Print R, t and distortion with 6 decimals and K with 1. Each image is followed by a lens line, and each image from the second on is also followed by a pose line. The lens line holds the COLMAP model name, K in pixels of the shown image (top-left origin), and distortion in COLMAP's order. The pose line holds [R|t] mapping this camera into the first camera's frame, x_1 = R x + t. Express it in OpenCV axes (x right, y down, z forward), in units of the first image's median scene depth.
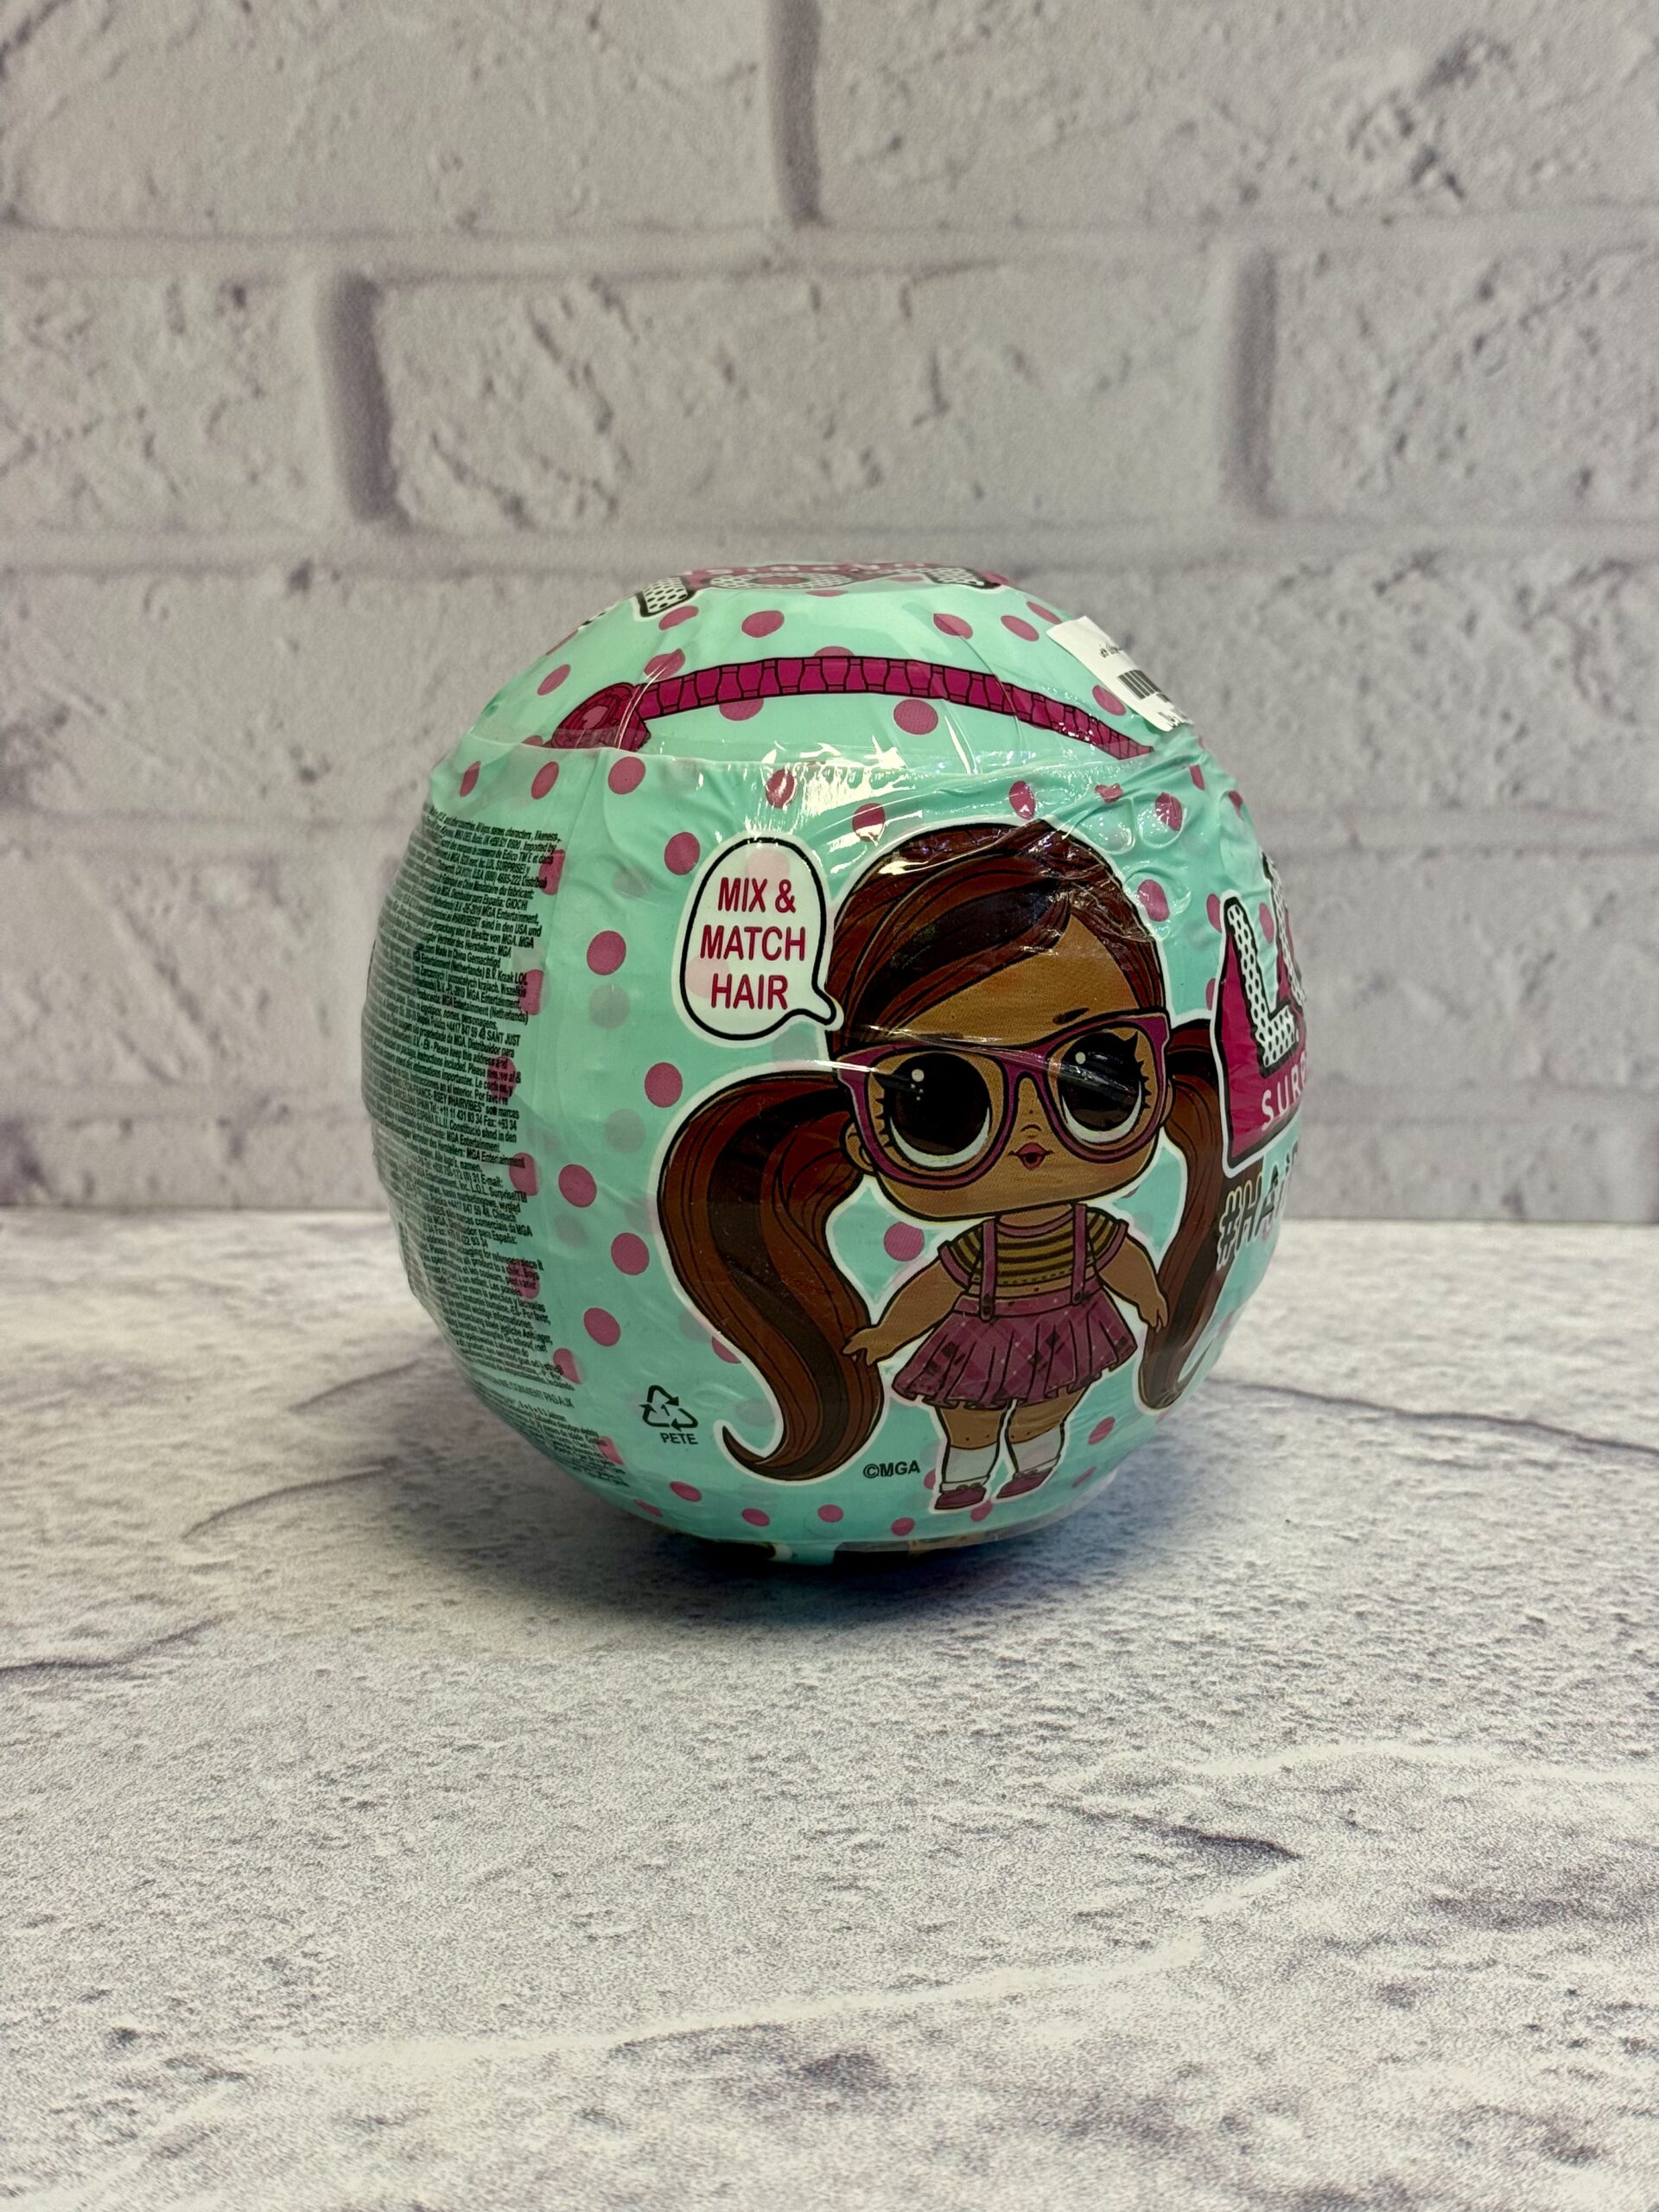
lens RADIAL K [[3243.4, 0, 833.3], [0, 3243.4, 1019.3], [0, 0, 1]] dist [0.147717, 0.000000]
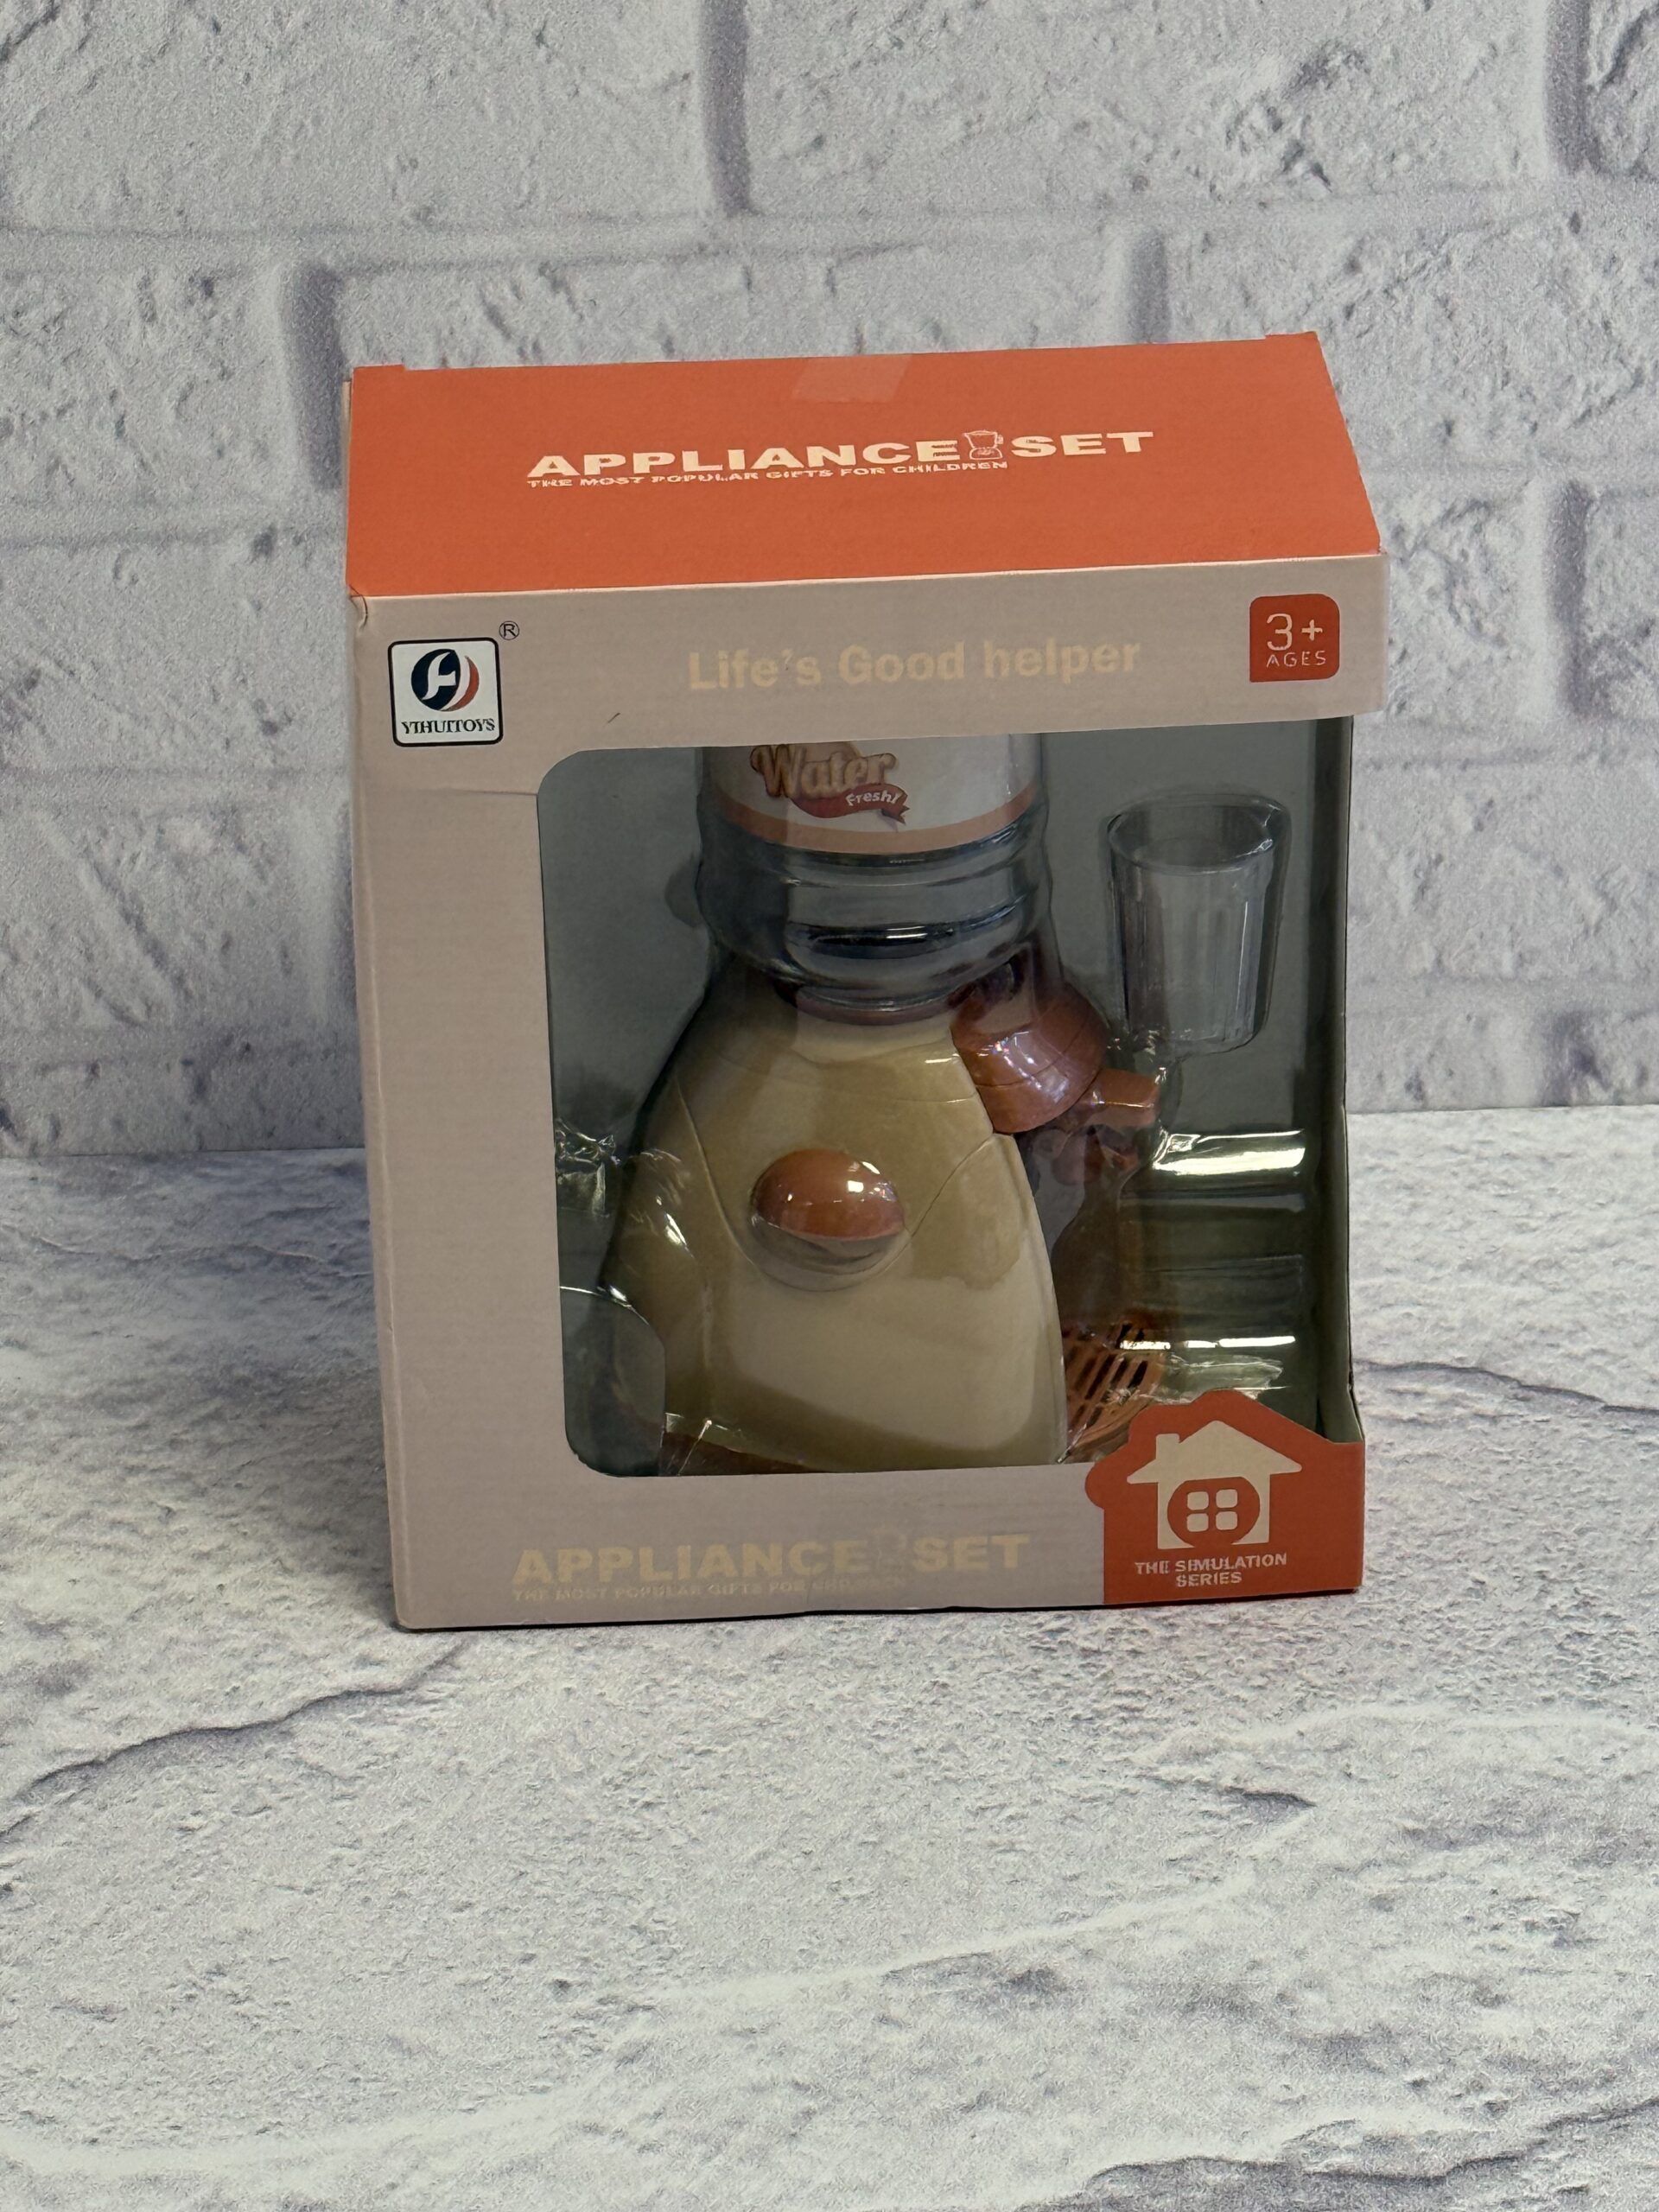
lens RADIAL K [[6545.0, 0, 927.6], [0, 6545.0, 1111.4], [0, 0, 1]] dist [0.178285, 0.000000]
pose [[0.992752, -0.055140, 0.106783, -0.292832], [0.027581, 0.969350, 0.244132, -0.690066], [-0.116971, -0.239418, 0.963845, -1.554475]]
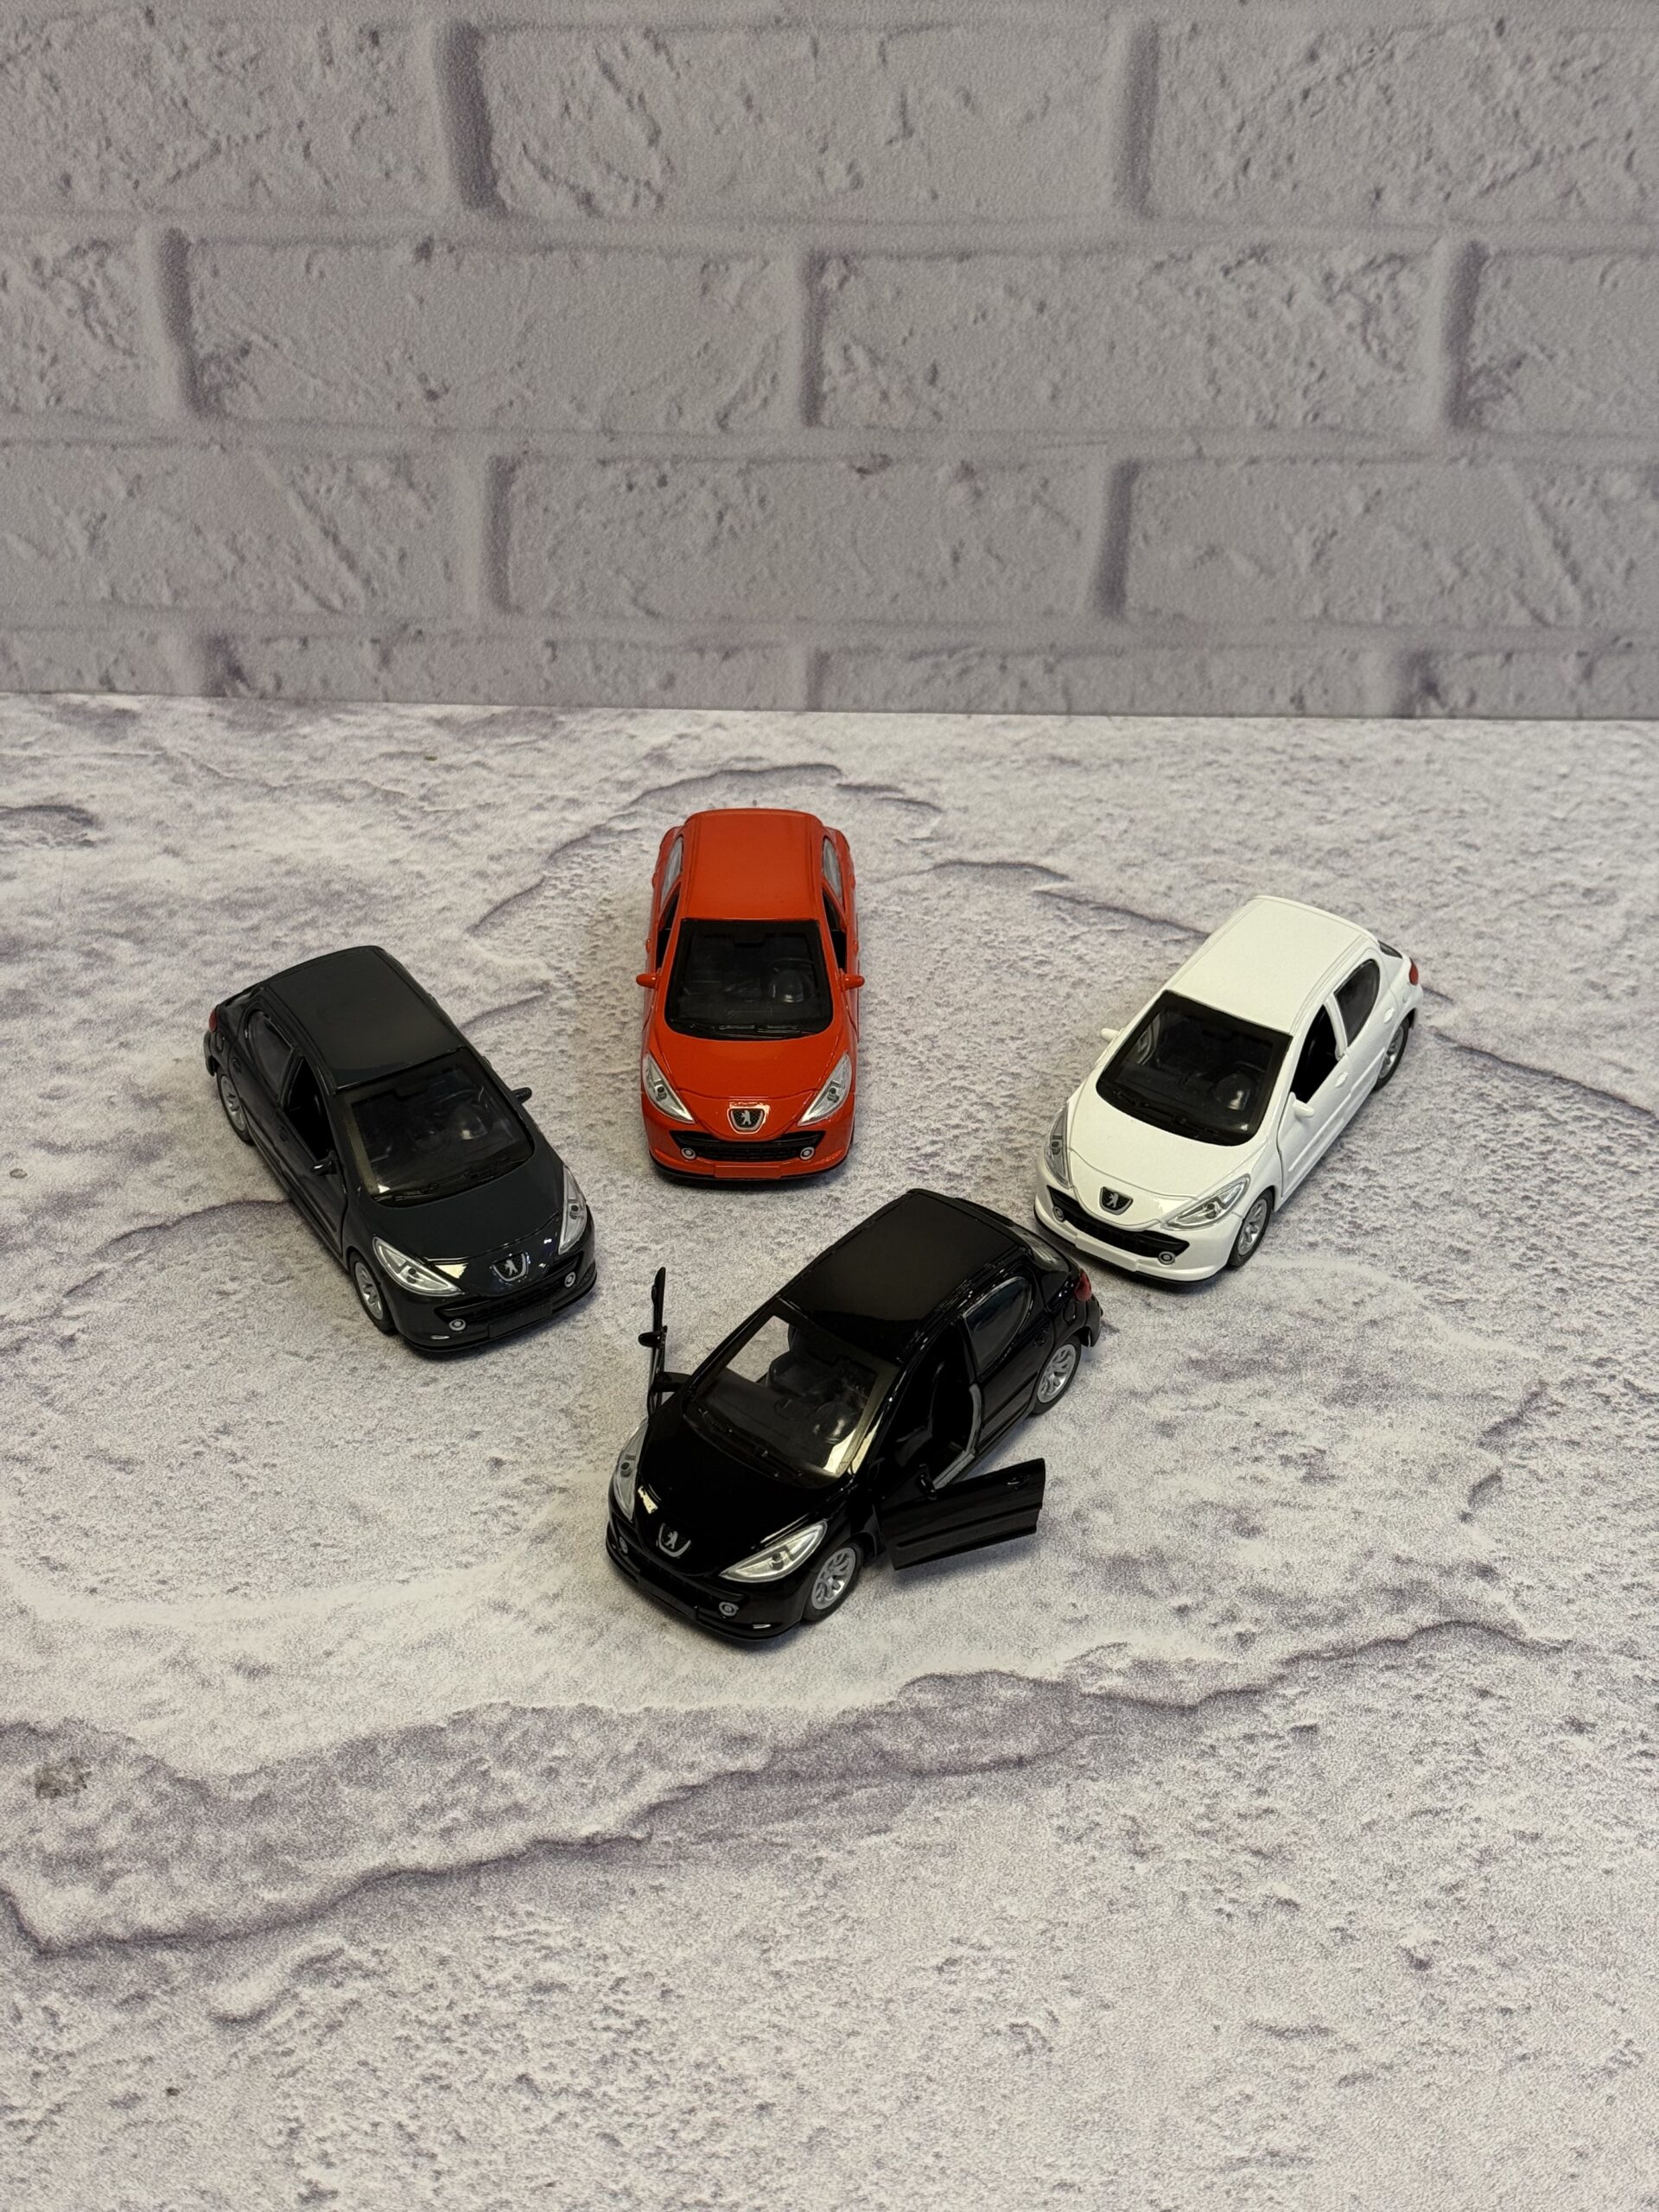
lens RADIAL K [[3243.4, 0, 827.8], [0, 3243.4, 1104.9], [0, 0, 1]] dist [0.147717, 0.000000]
pose [[0.998641, -0.012285, 0.050655, -0.098277], [-0.009886, 0.909550, 0.415478, -0.550738], [-0.051177, -0.415414, 0.908192, -0.518341]]
